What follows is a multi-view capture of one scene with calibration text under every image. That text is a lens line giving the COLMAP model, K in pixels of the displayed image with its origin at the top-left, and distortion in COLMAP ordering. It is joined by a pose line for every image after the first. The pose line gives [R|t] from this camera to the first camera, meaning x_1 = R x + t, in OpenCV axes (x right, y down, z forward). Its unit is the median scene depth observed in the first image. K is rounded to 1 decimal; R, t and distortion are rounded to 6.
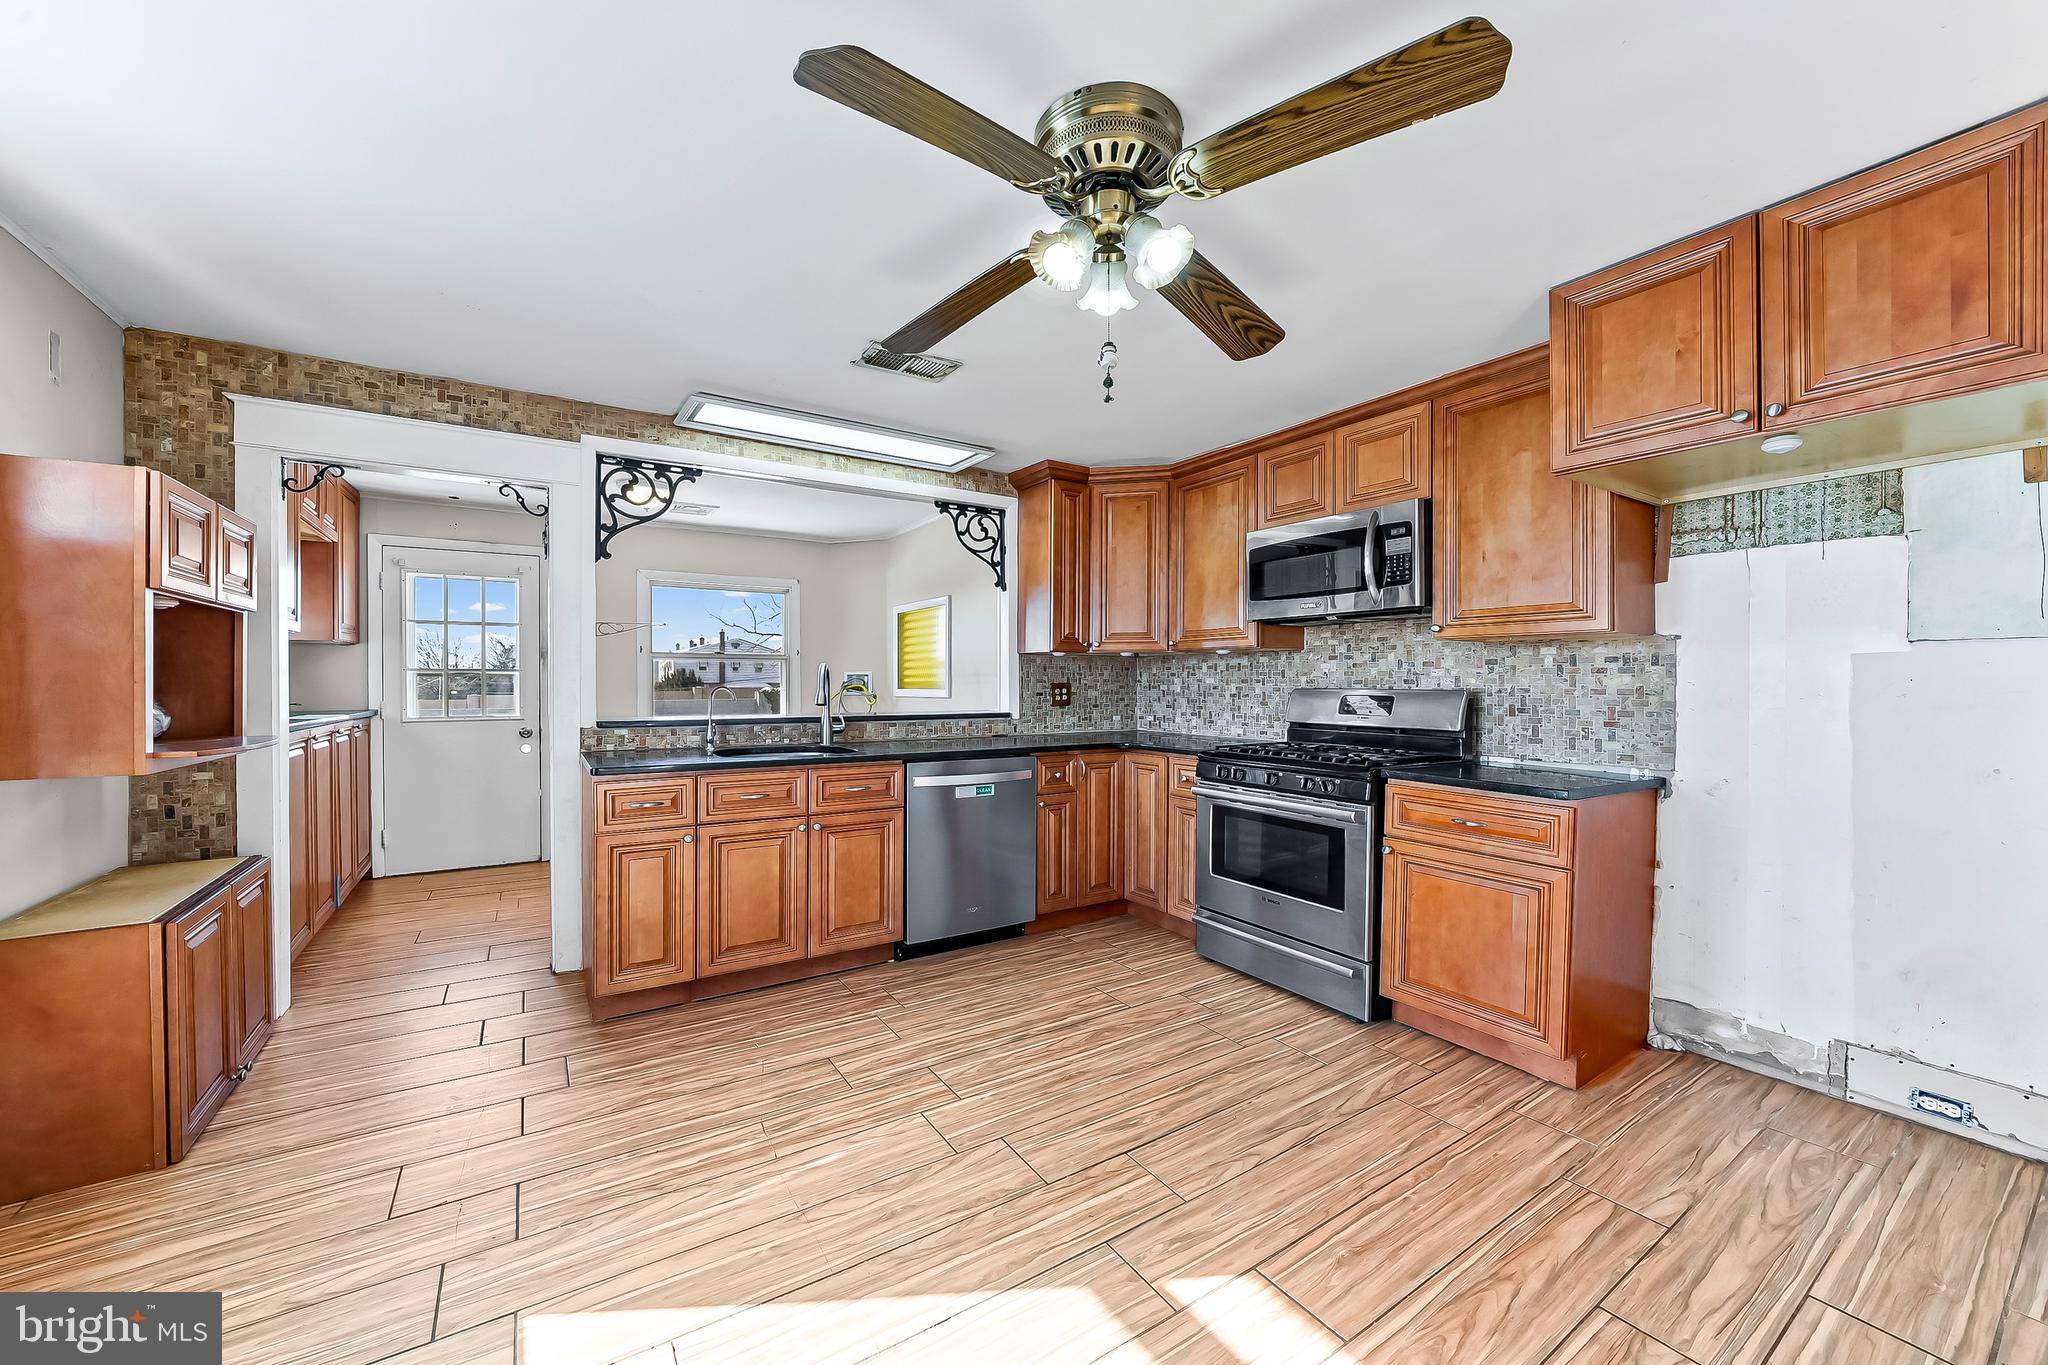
lens RADIAL K [[706.7, 0, 1061.4], [0, 706.7, 684.8], [0, 0, 1]] dist [-0.010018, 0.000015]
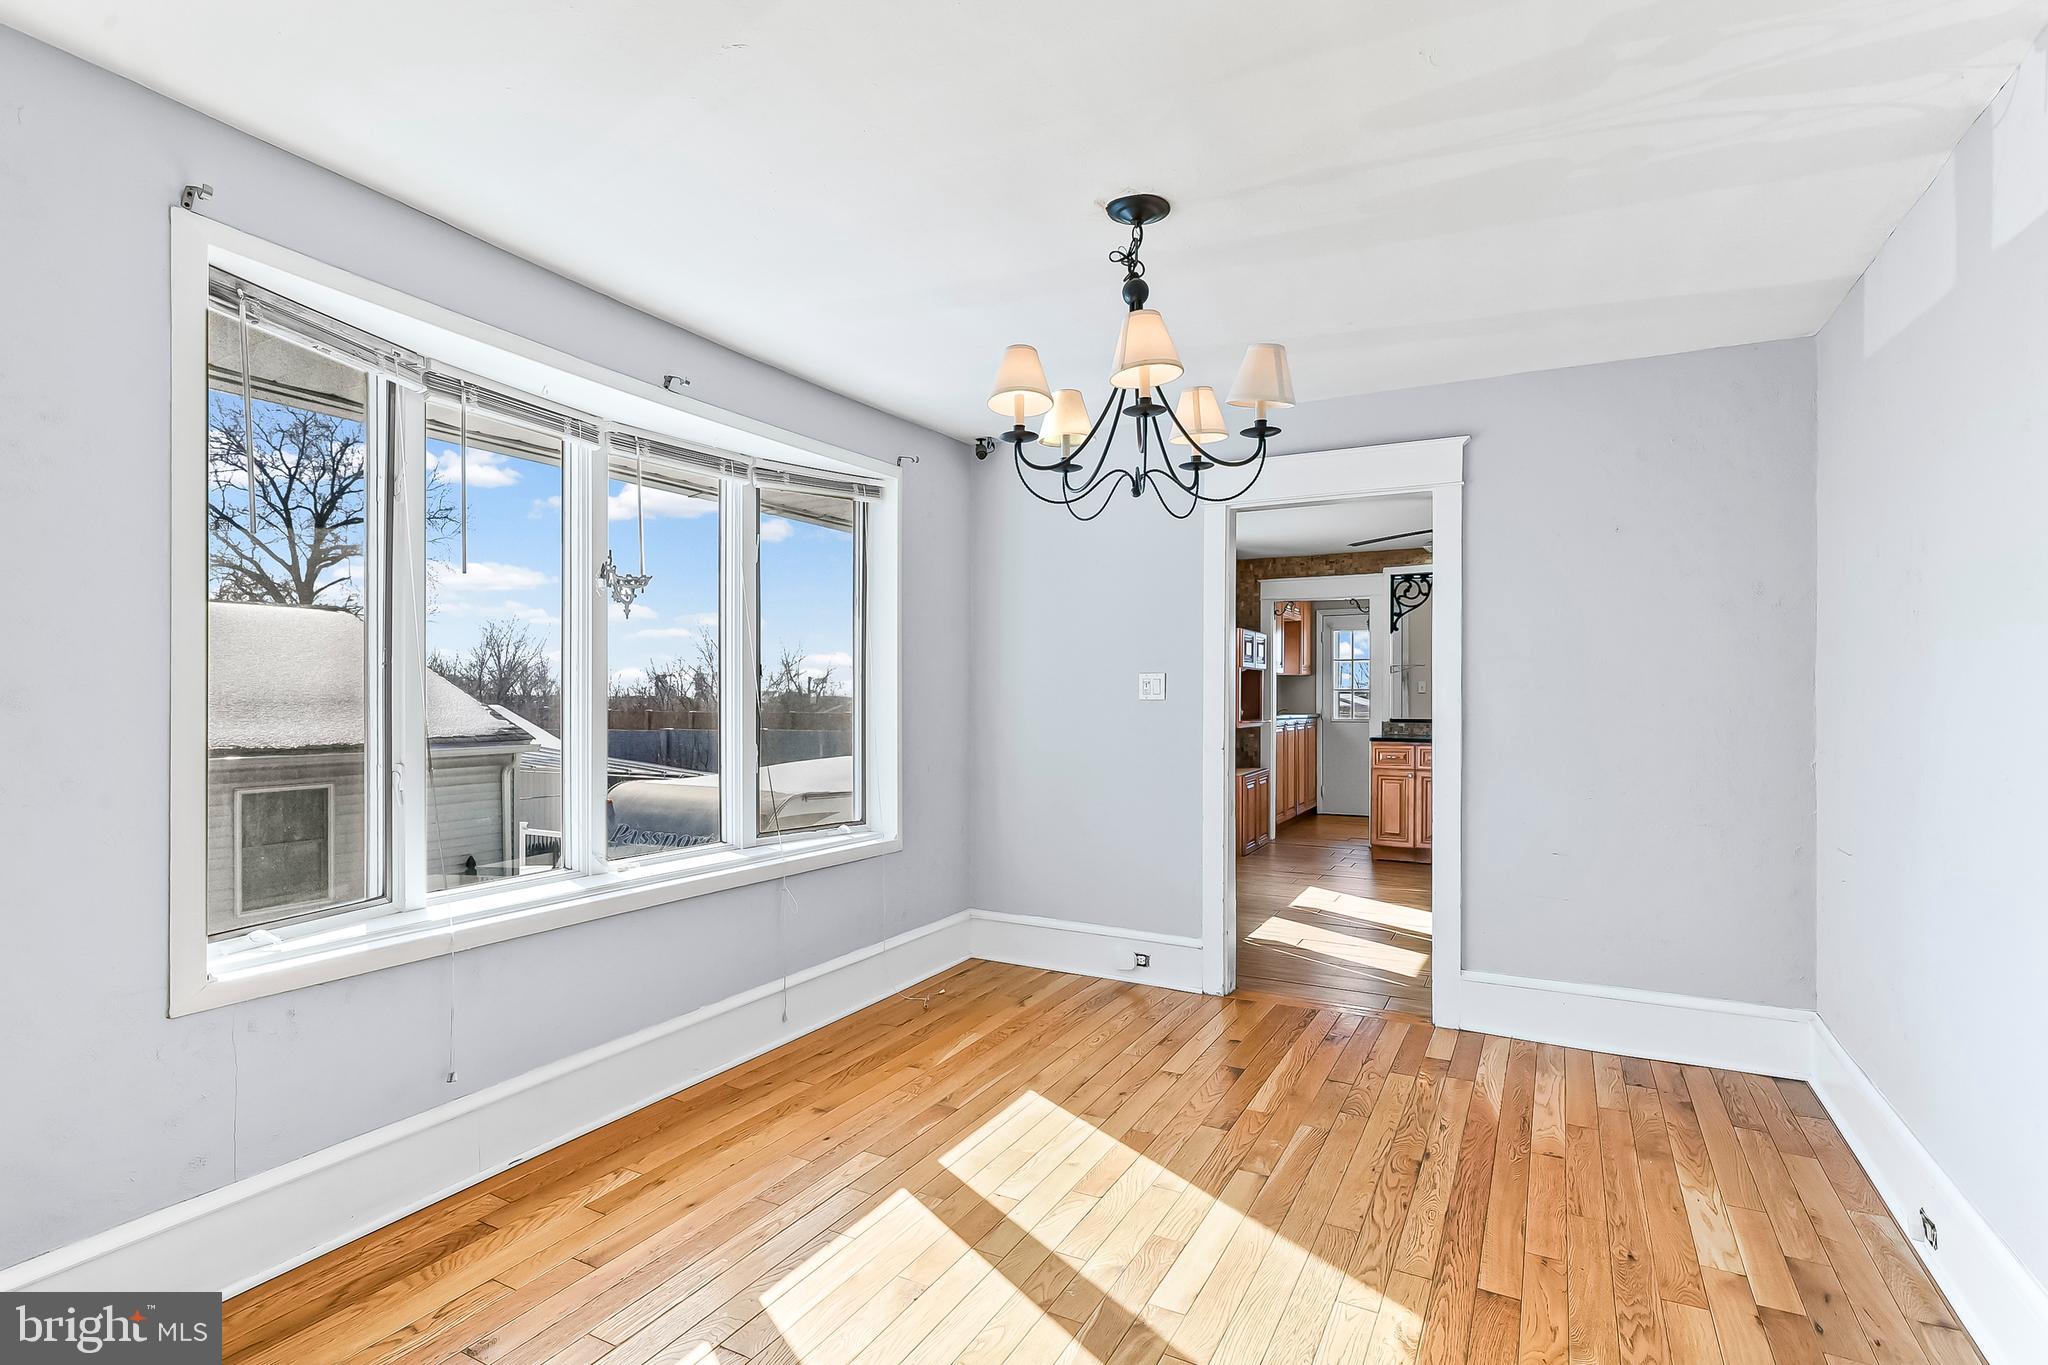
lens RADIAL K [[1014.0, 0, 1027.3], [0, 1014.0, 695.1], [0, 0, 1]] dist [0.002358, 0.000403]
pose [[0.450335, 0.002515, -0.892856, 1.304312], [-0.007057, 0.999975, -0.000742, -0.001977], [0.892832, 0.006635, 0.450341, -1.070739]]
